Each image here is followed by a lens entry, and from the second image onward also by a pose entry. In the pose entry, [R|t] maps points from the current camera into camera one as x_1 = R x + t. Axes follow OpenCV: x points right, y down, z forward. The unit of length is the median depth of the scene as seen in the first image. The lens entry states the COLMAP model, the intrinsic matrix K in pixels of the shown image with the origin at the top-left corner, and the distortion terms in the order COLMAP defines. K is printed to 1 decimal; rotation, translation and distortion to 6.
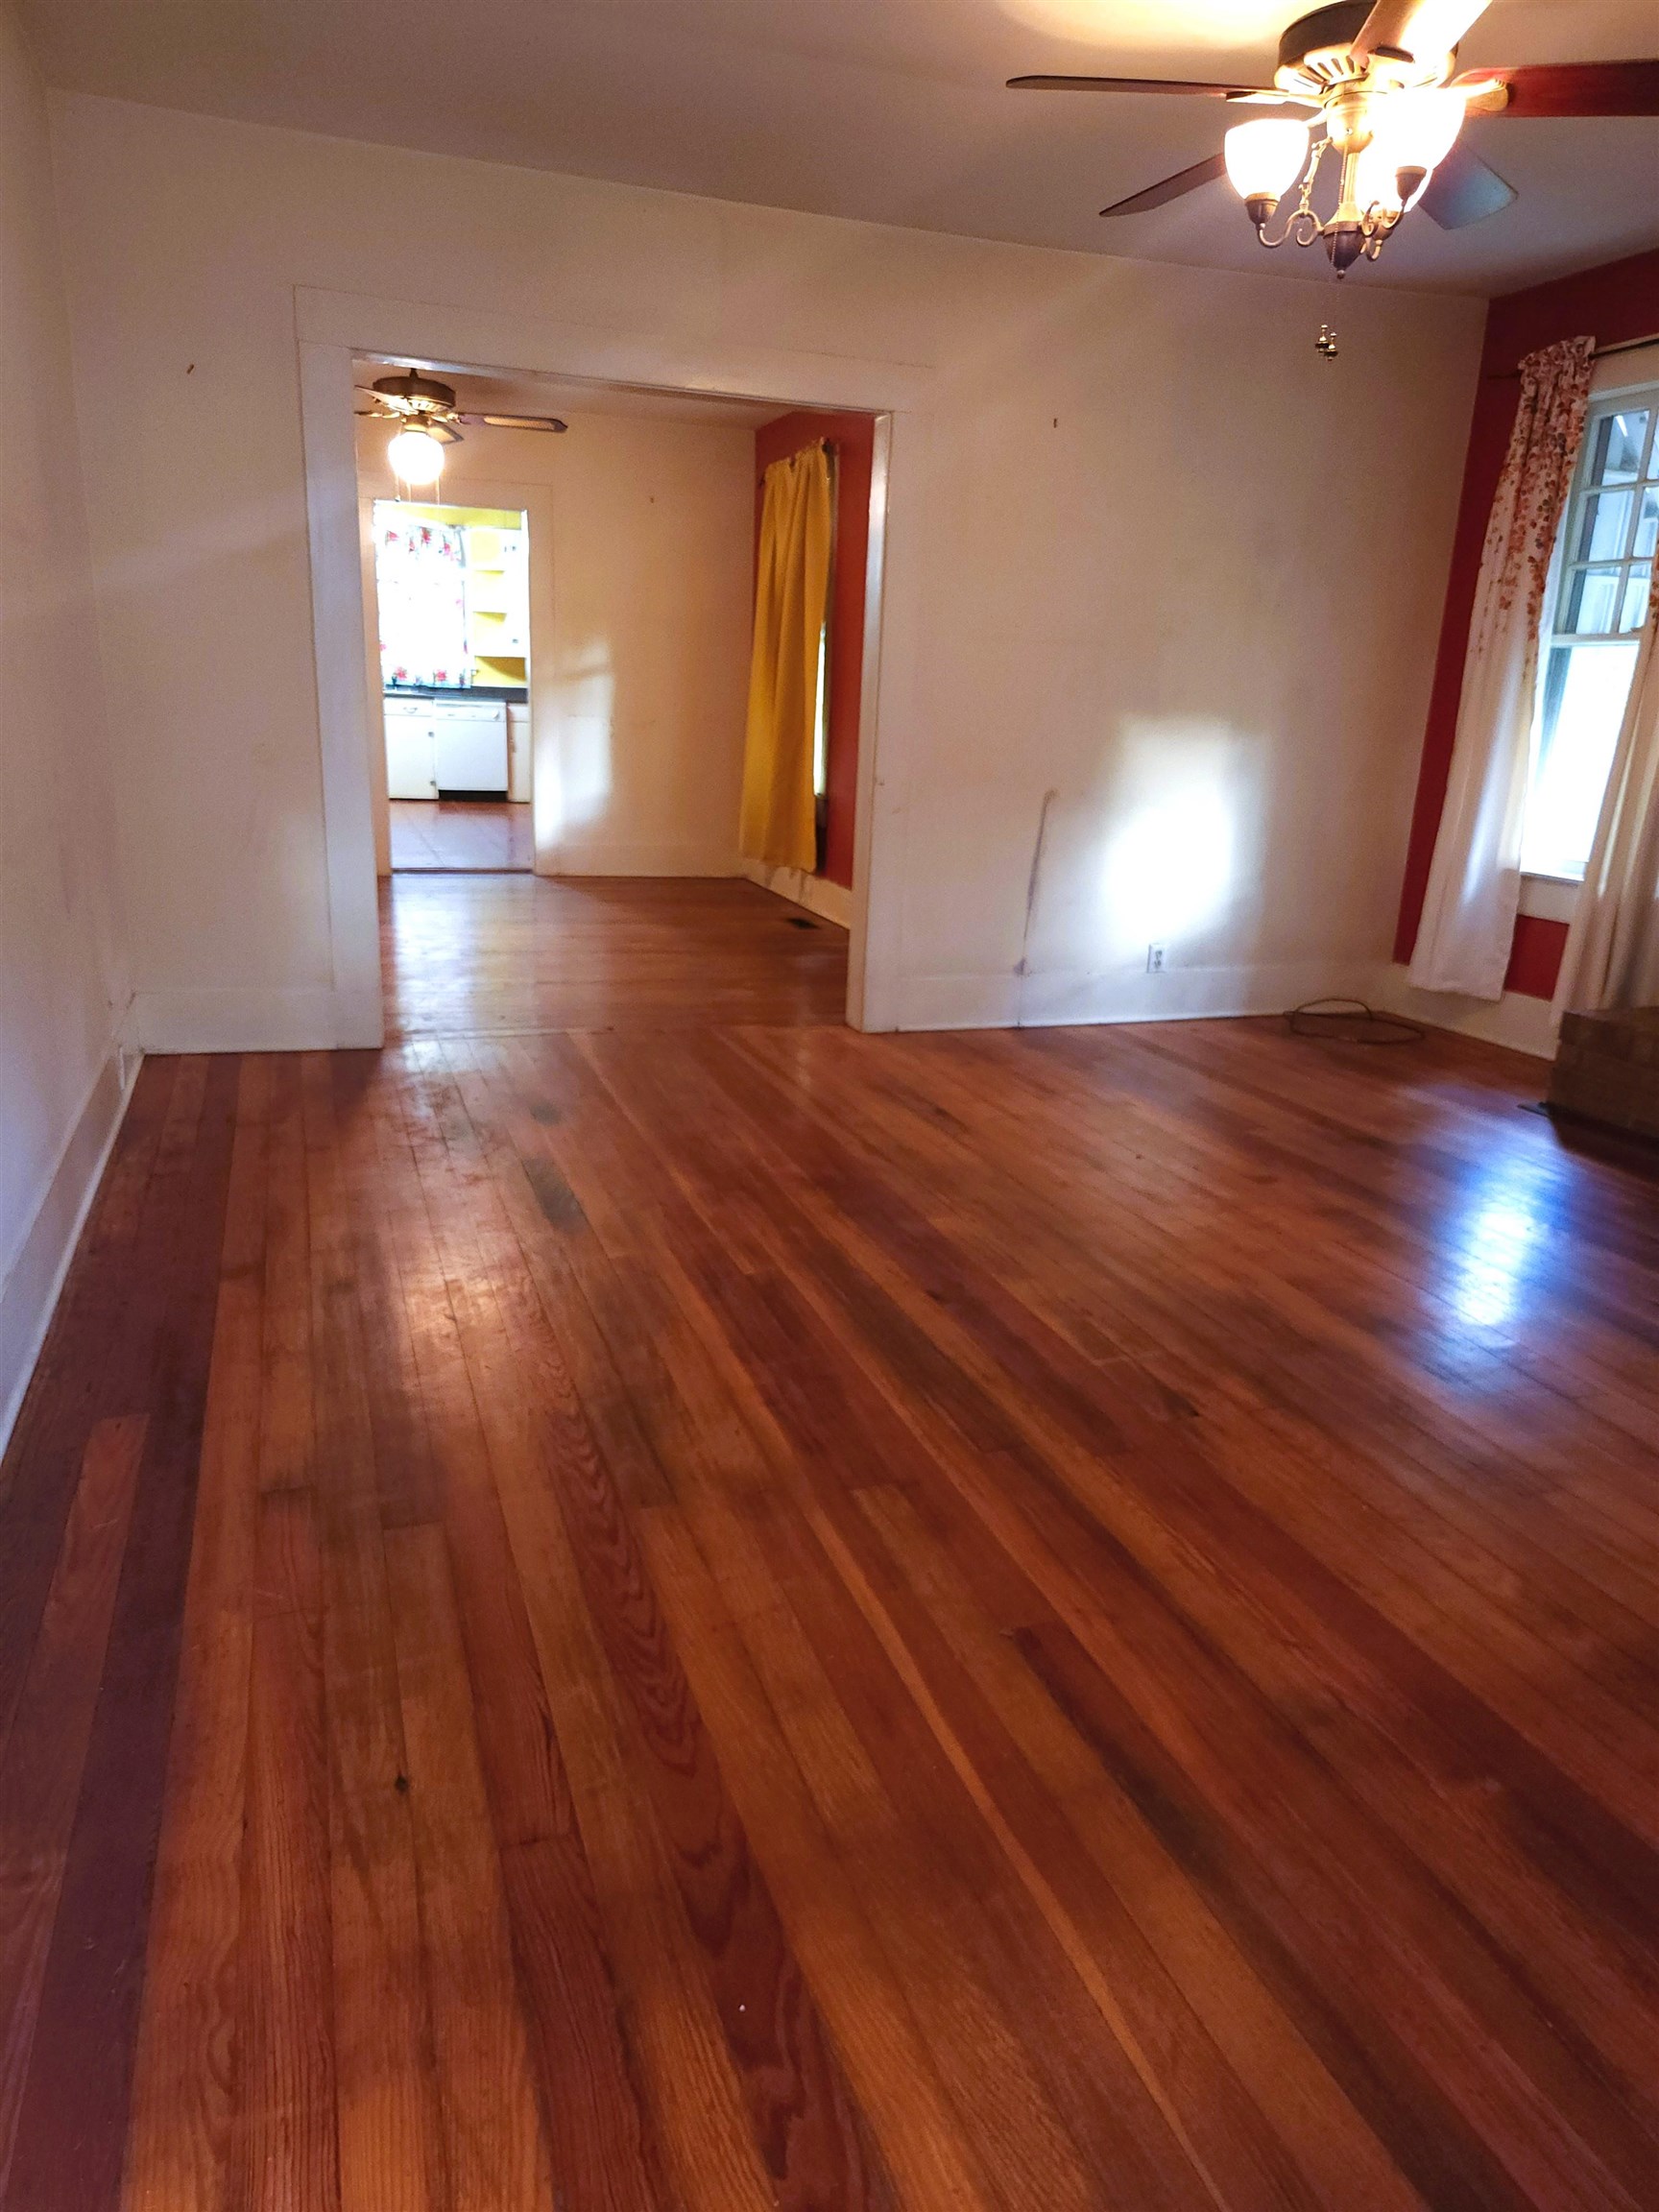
lens RADIAL K [[1502.5, 0, 829.5], [0, 1502.5, 1106.0], [0, 0, 1]] dist [0.004584, 0.001356]
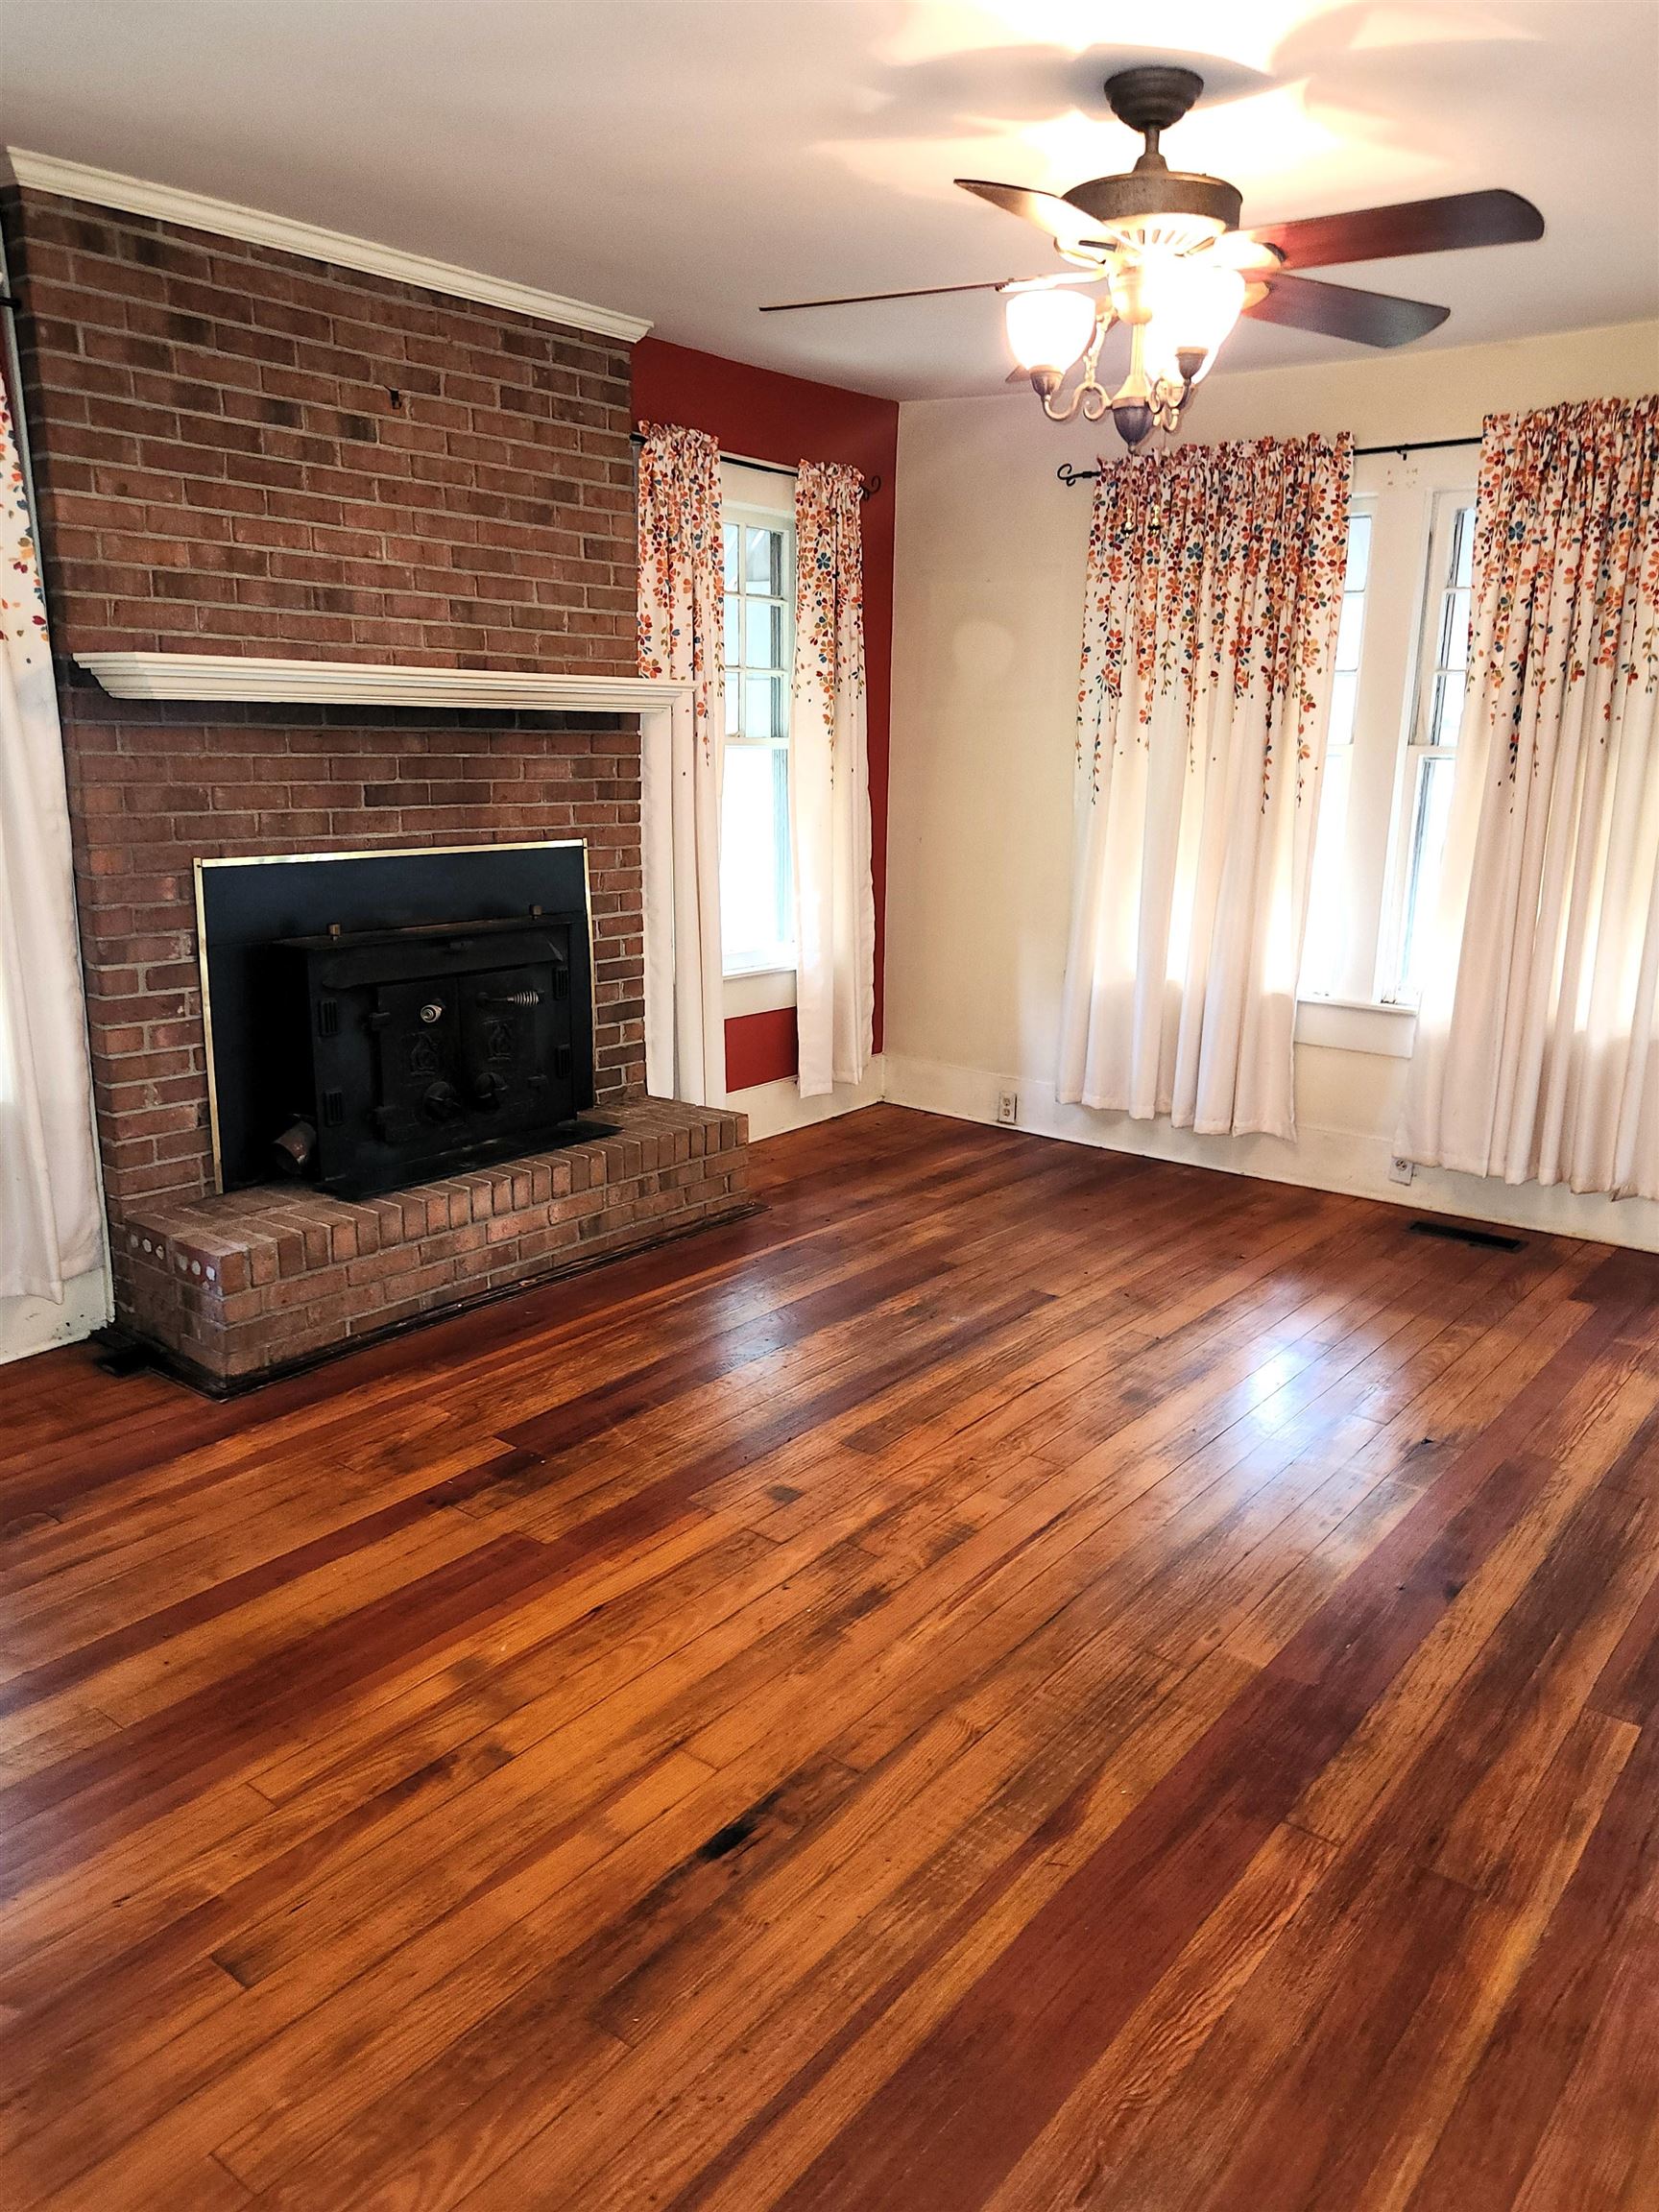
lens RADIAL K [[1502.5, 0, 829.5], [0, 1502.5, 1106.0], [0, 0, 1]] dist [0.004584, 0.001356]
pose [[-0.513777, -0.247832, 0.821348, -0.330227], [0.206809, 0.893358, 0.398925, -0.463748], [-0.832624, 0.374821, -0.407733, 1.302849]]
